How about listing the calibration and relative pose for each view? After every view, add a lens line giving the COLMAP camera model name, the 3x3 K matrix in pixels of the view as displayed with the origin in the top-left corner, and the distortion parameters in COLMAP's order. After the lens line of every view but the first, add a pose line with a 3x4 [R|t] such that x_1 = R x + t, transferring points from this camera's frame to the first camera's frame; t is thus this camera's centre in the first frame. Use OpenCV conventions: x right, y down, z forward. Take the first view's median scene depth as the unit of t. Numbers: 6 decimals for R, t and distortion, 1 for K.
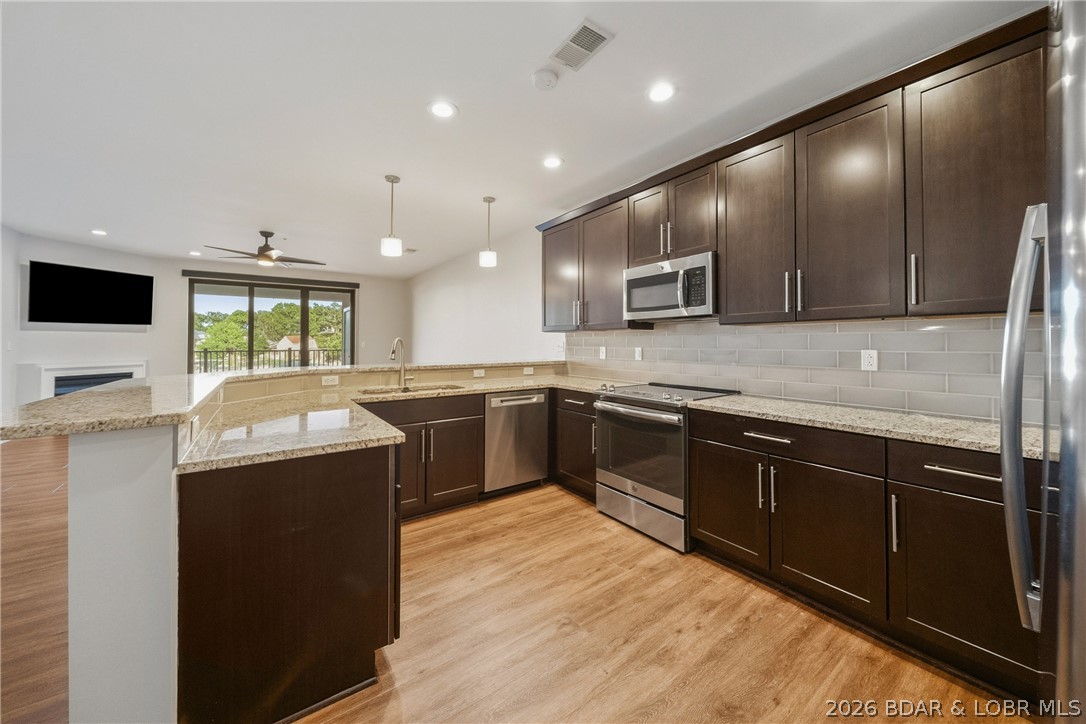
lens RADIAL K [[389.3, 0, 544.8], [0, 389.3, 343.8], [0, 0, 1]] dist [-0.000104, 0.000058]
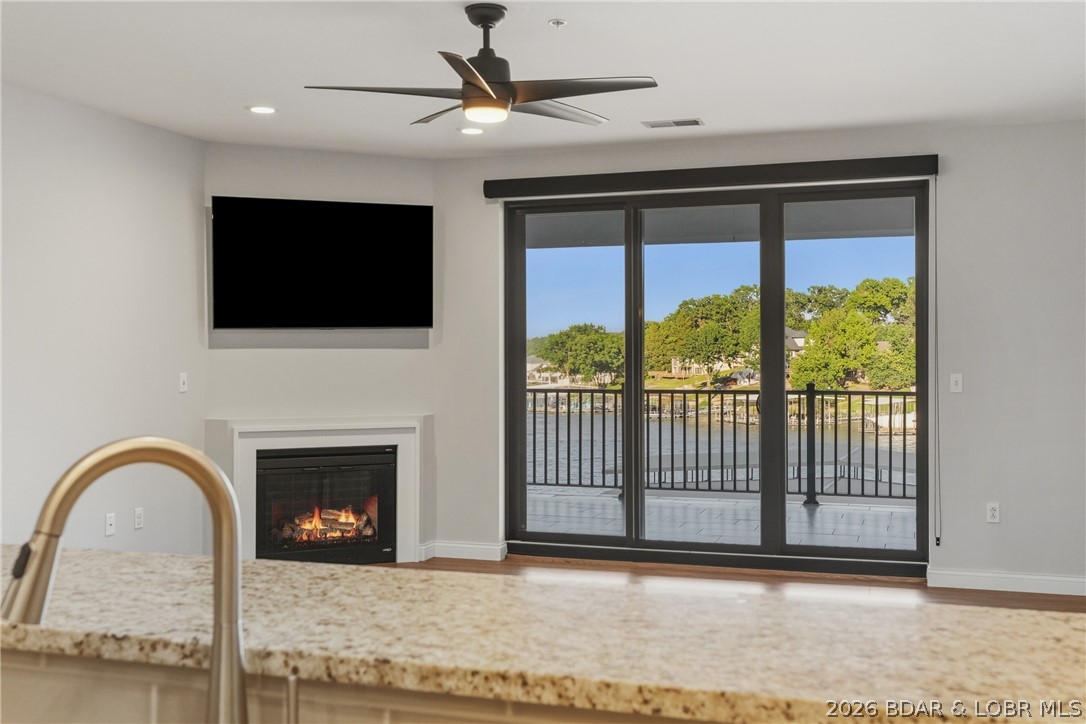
lens RADIAL K [[1140.4, 0, 555.4], [0, 1140.4, 362.5], [0, 0, 1]] dist [0.101513, -0.003174]
pose [[0.596846, 0.005405, -0.802338, 0.006174], [-0.004020, 0.999985, 0.003746, -0.023738], [0.802346, 0.000989, 0.596858, 0.517063]]
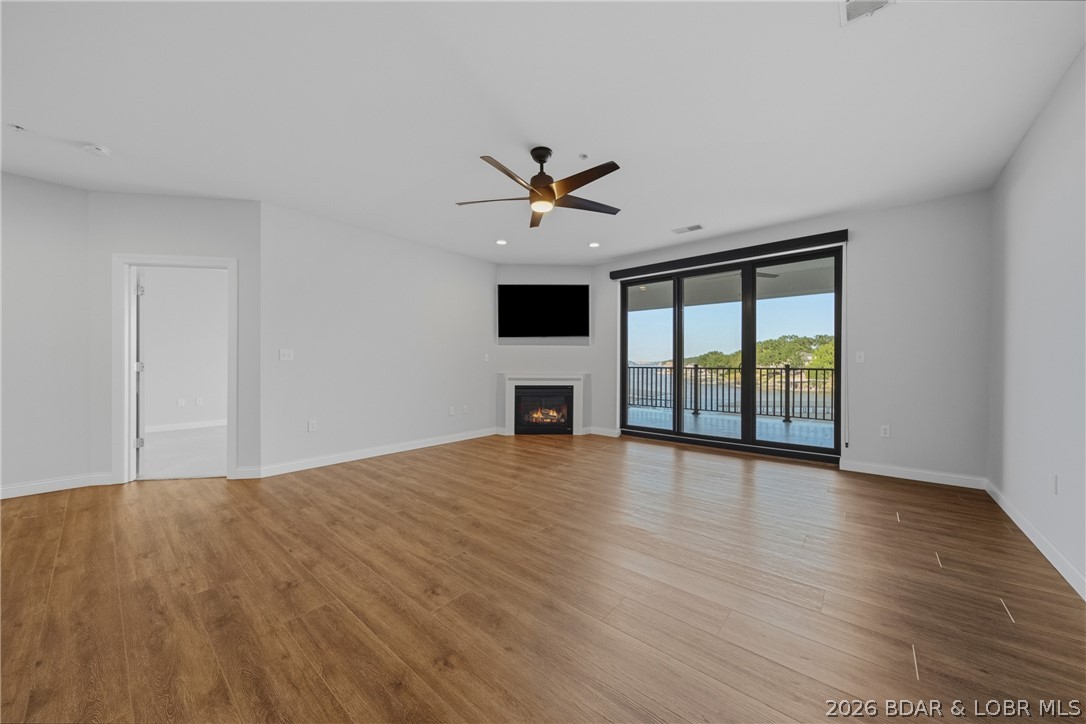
lens RADIAL K [[385.2, 0, 540.6], [0, 385.2, 365.1], [0, 0, 1]] dist [0.014064, 0.000001]
pose [[0.241295, 0.008580, -0.970414, -0.166678], [-0.007975, 0.999945, 0.006858, 0.018637], [0.970419, 0.006084, 0.241351, 0.848919]]
